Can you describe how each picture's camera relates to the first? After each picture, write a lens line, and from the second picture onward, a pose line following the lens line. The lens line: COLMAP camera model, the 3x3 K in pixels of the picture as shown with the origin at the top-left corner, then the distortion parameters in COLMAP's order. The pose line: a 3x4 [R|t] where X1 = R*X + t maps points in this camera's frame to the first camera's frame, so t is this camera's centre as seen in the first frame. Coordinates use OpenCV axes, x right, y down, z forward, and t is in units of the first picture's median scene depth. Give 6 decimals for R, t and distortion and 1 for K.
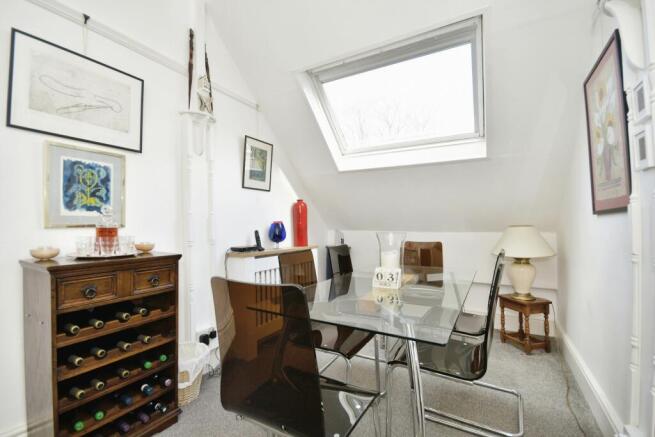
lens RADIAL K [[293.7, 0, 324.4], [0, 293.7, 223.3], [0, 0, 1]] dist [-0.001194, -0.000609]
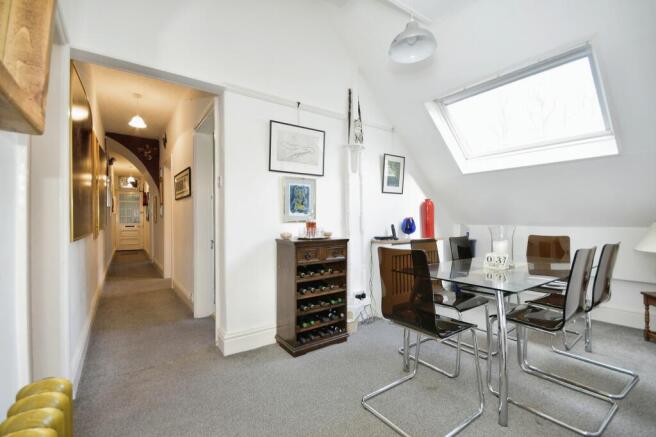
lens RADIAL K [[294.1, 0, 324.9], [0, 294.1, 223.3], [0, 0, 1]] dist [-0.001194, -0.000609]
pose [[0.910060, 0.002488, -0.414468, 0.059780], [0.005139, 0.999837, 0.017285, -0.007765], [0.414444, -0.017860, 0.909900, -0.489621]]
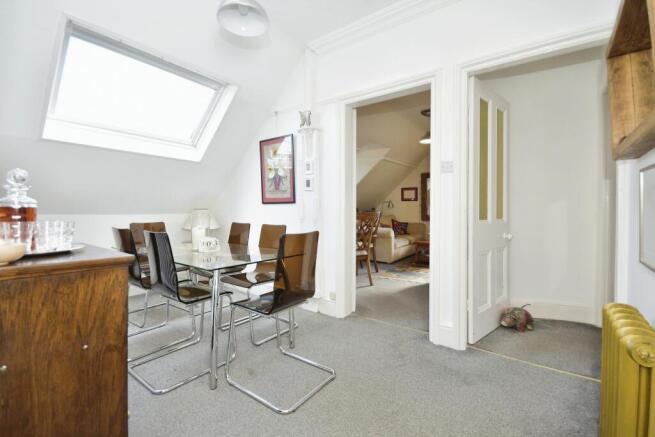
lens RADIAL K [[289.0, 0, 327.3], [0, 289.0, 210.9], [0, 0, 1]] dist [0.000122, -0.000070]
pose [[0.099864, -0.000263, 0.995001, -1.072612], [-0.010380, 0.999945, 0.001306, 0.012789], [-0.994947, -0.010459, 0.099856, 0.286031]]
